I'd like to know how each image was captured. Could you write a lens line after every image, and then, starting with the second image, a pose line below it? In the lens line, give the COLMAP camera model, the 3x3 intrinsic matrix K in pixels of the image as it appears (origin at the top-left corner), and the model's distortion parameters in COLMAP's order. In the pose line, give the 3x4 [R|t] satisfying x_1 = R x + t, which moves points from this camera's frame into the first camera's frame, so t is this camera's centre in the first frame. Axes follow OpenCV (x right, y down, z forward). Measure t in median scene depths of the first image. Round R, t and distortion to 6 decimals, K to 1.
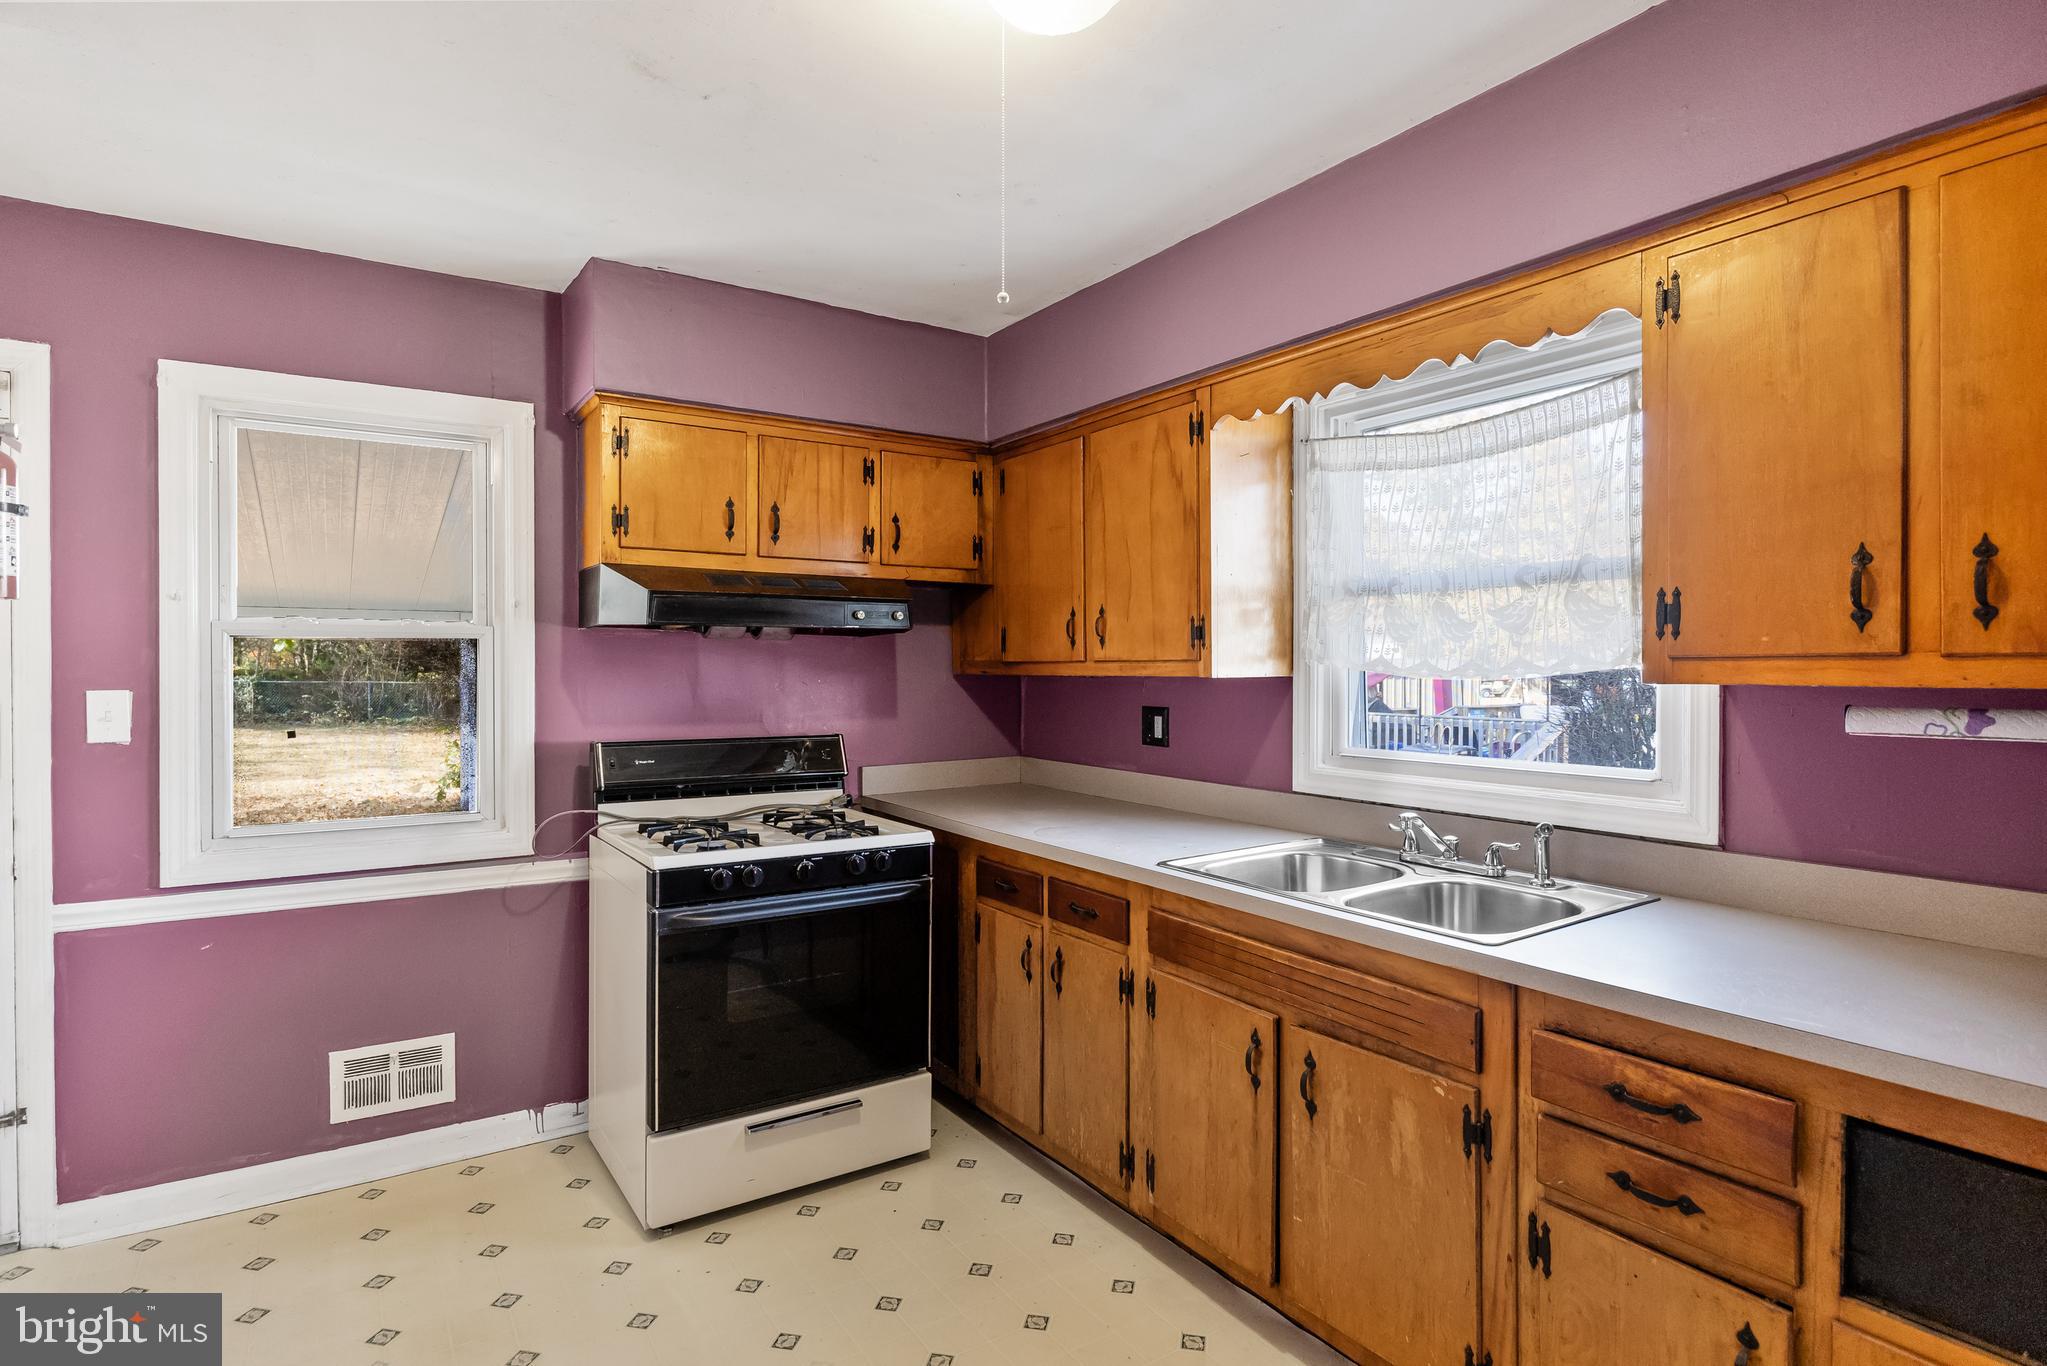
lens RADIAL K [[1054.2, 0, 1014.5], [0, 1054.2, 673.9], [0, 0, 1]] dist [-0.009922, 0.000098]
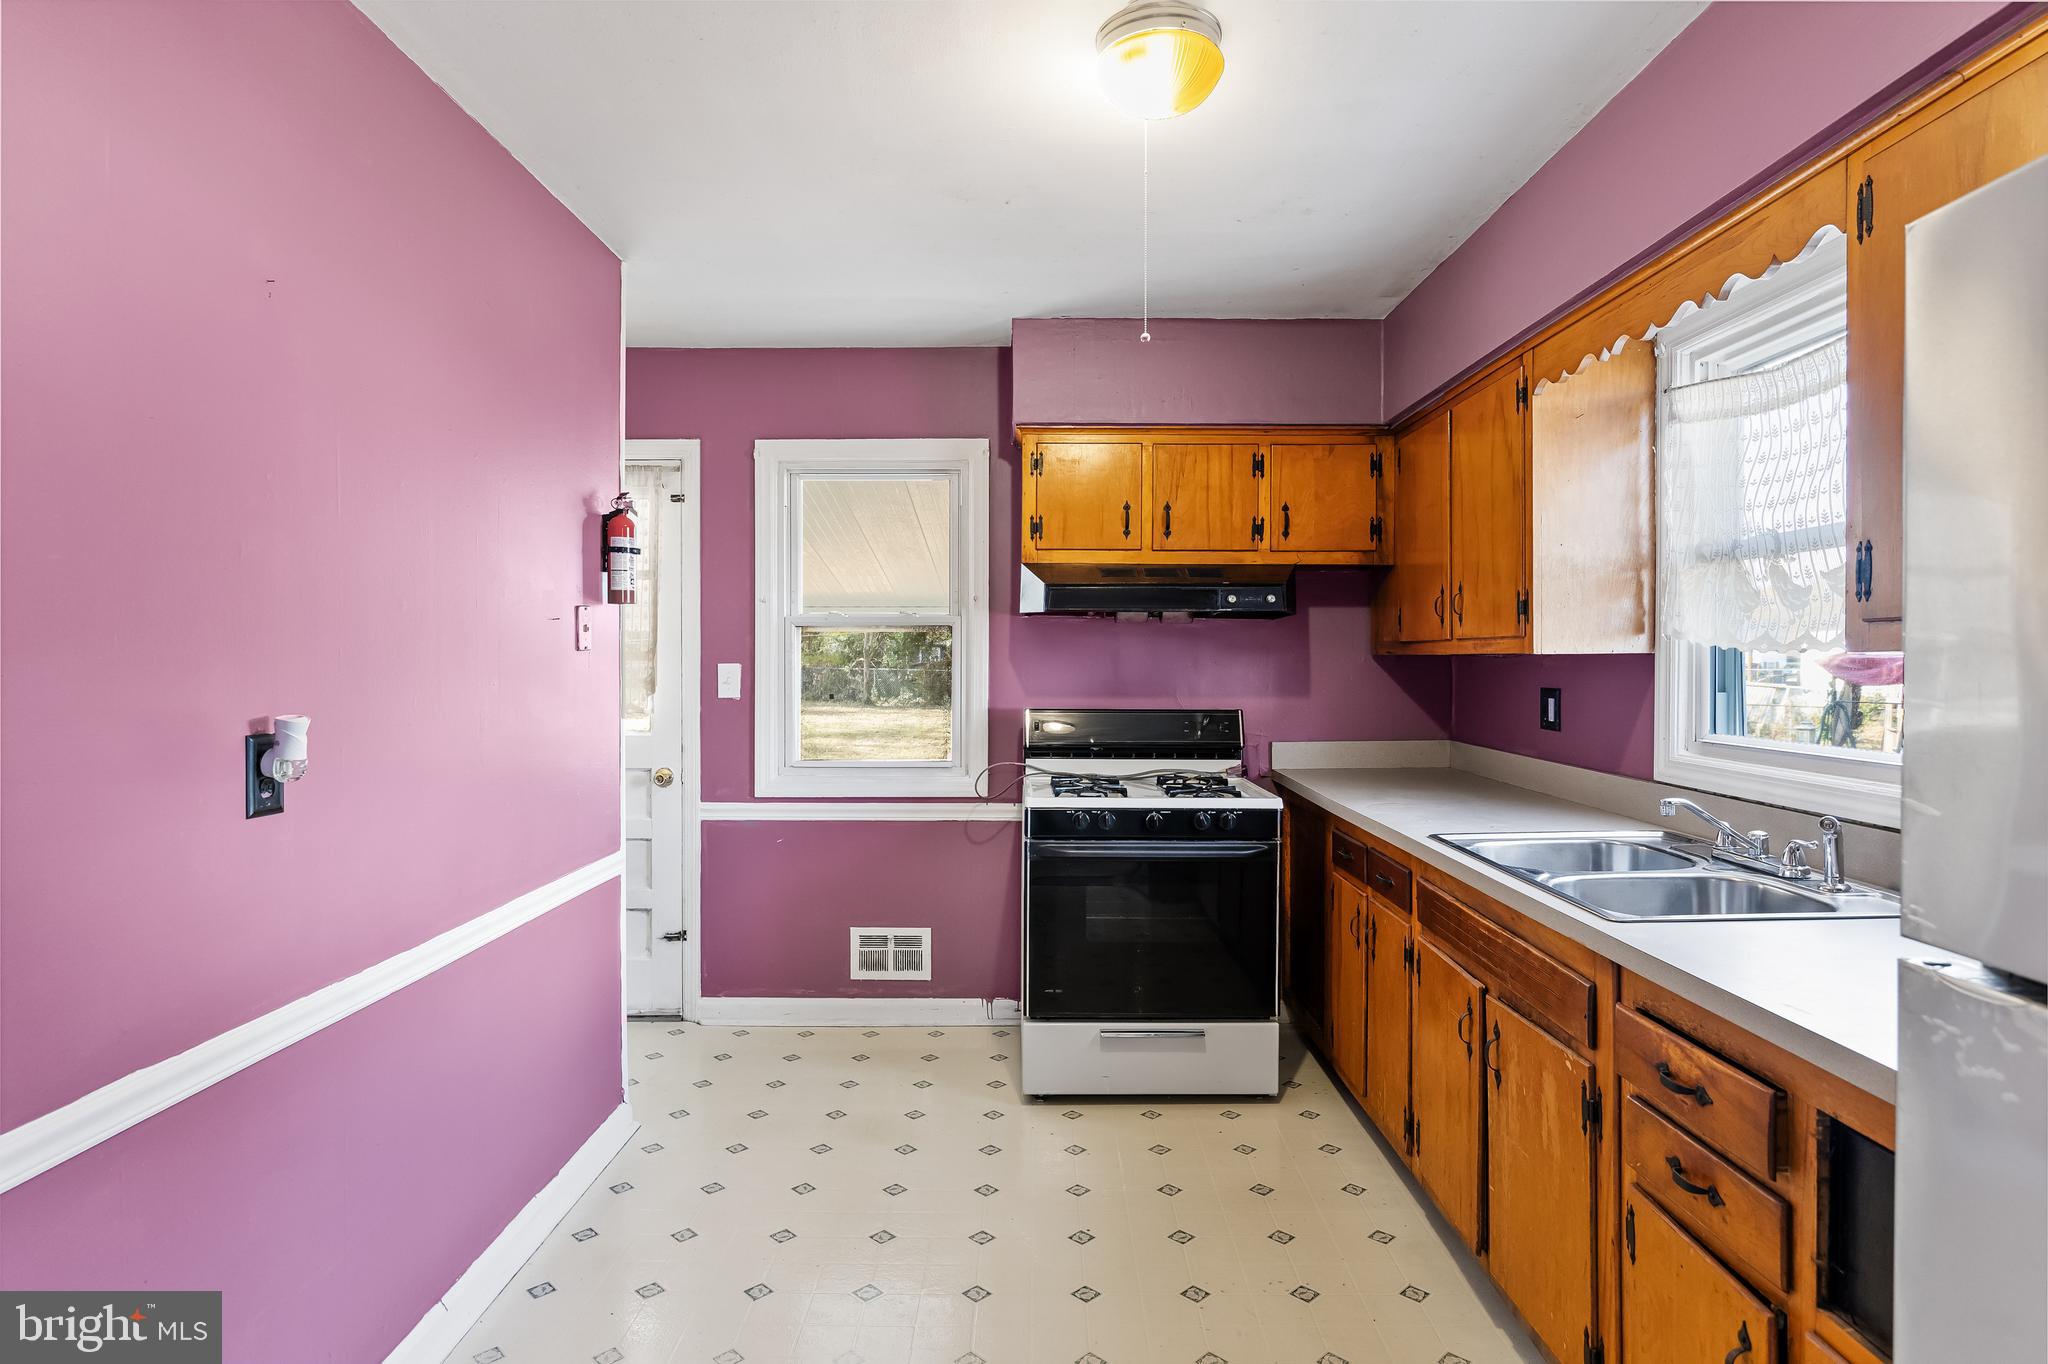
lens RADIAL K [[1114.3, 0, 1024.1], [0, 1114.3, 669.3], [0, 0, 1]] dist [0.000429, -0.000528]
pose [[0.833664, 0.005782, -0.552242, 0.349385], [-0.003943, 0.999982, 0.004517, 0.014236], [0.552258, -0.001588, 0.833672, -0.097279]]
